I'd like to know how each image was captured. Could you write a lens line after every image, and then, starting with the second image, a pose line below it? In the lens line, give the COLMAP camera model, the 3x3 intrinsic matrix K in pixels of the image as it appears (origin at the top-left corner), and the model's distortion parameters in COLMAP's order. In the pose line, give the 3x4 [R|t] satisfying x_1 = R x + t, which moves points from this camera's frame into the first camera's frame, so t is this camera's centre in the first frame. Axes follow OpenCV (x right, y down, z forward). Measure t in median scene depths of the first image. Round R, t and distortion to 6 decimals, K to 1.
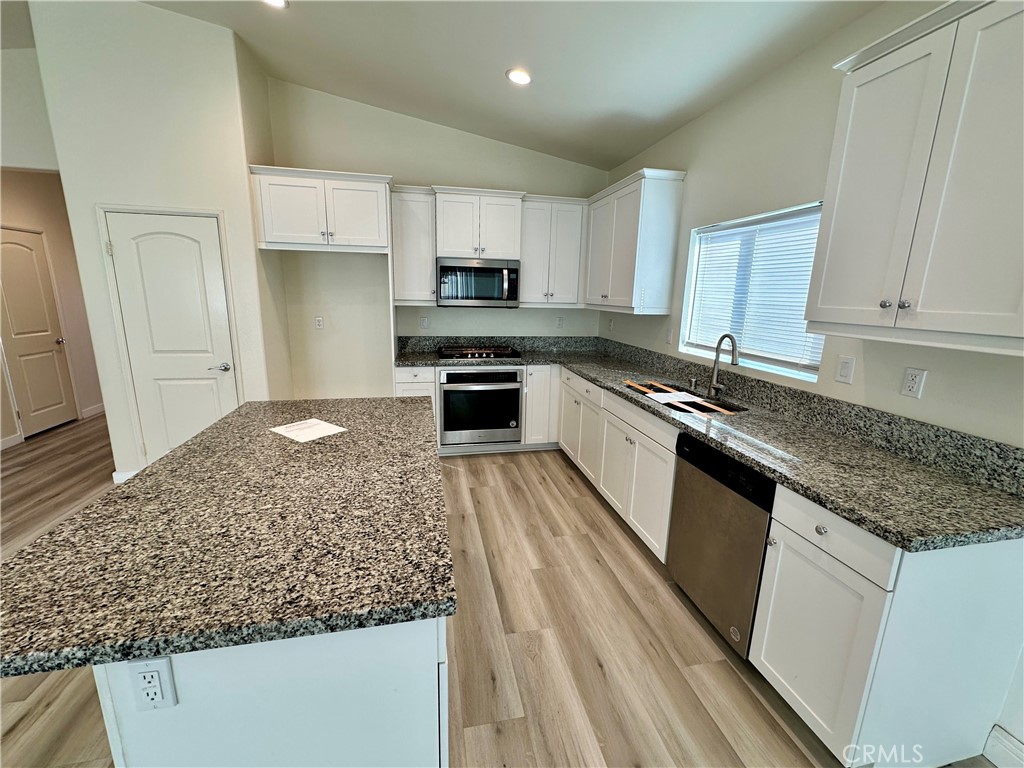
lens RADIAL K [[426.7, 0, 512.0], [0, 426.7, 384.0], [0, 0, 1]] dist [-0.001790, -0.000173]
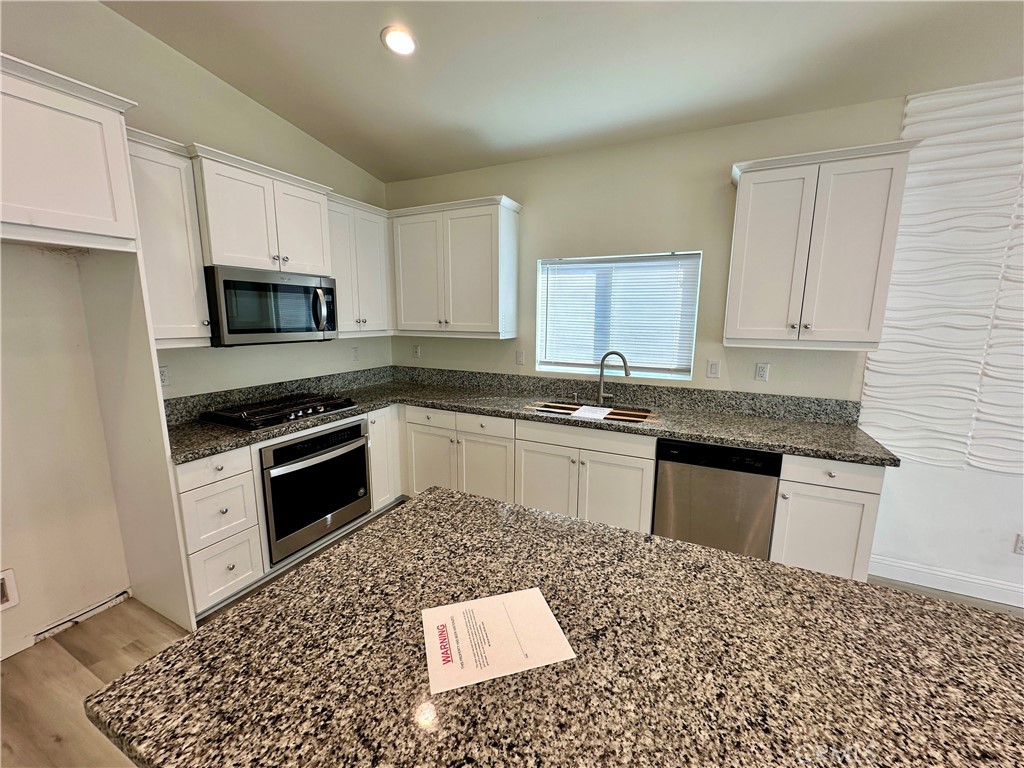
lens RADIAL K [[406.7, 0, 512.4], [0, 406.7, 386.1], [0, 0, 1]] dist [-0.002417, 0.000114]
pose [[0.614046, -0.153325, 0.774234, -0.473307], [0.173167, 0.983220, 0.057373, -0.112232], [-0.770039, 0.098842, 0.630293, 0.414959]]
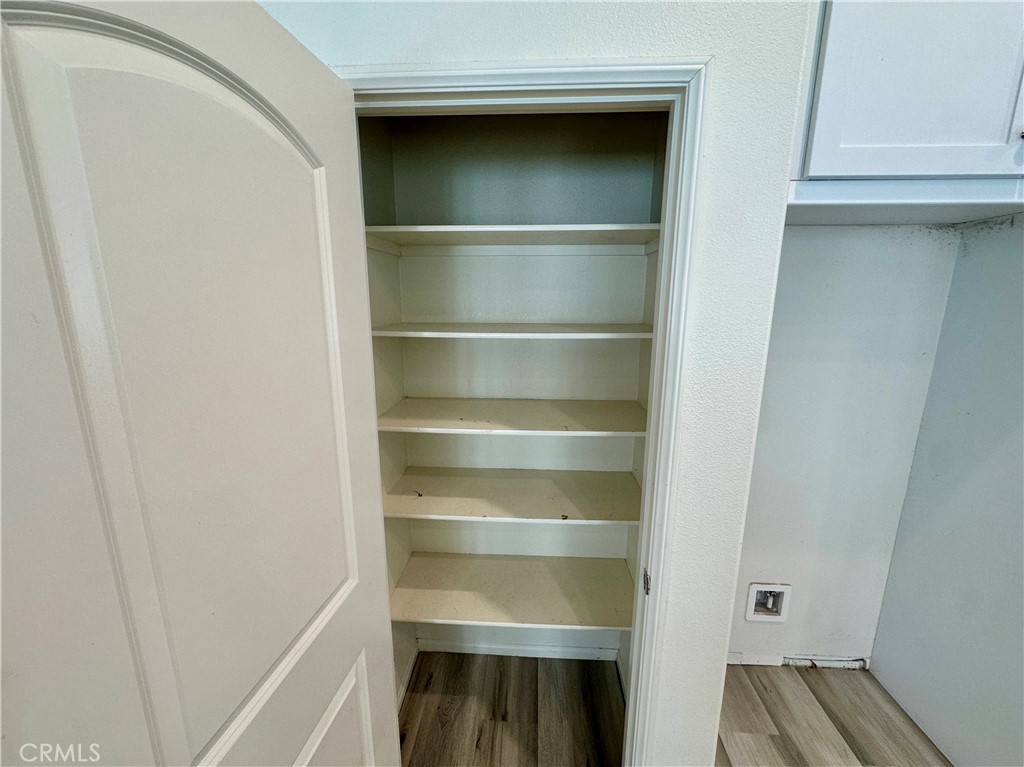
lens RADIAL K [[416.1, 0, 512.0], [0, 416.1, 383.5], [0, 0, 1]] dist [-0.001132, 0.000192]
pose [[0.964676, 0.035126, -0.261086, -0.740497], [-0.037614, 0.999282, -0.004534, -0.202094], [0.260740, 0.014194, 0.965305, 0.735336]]
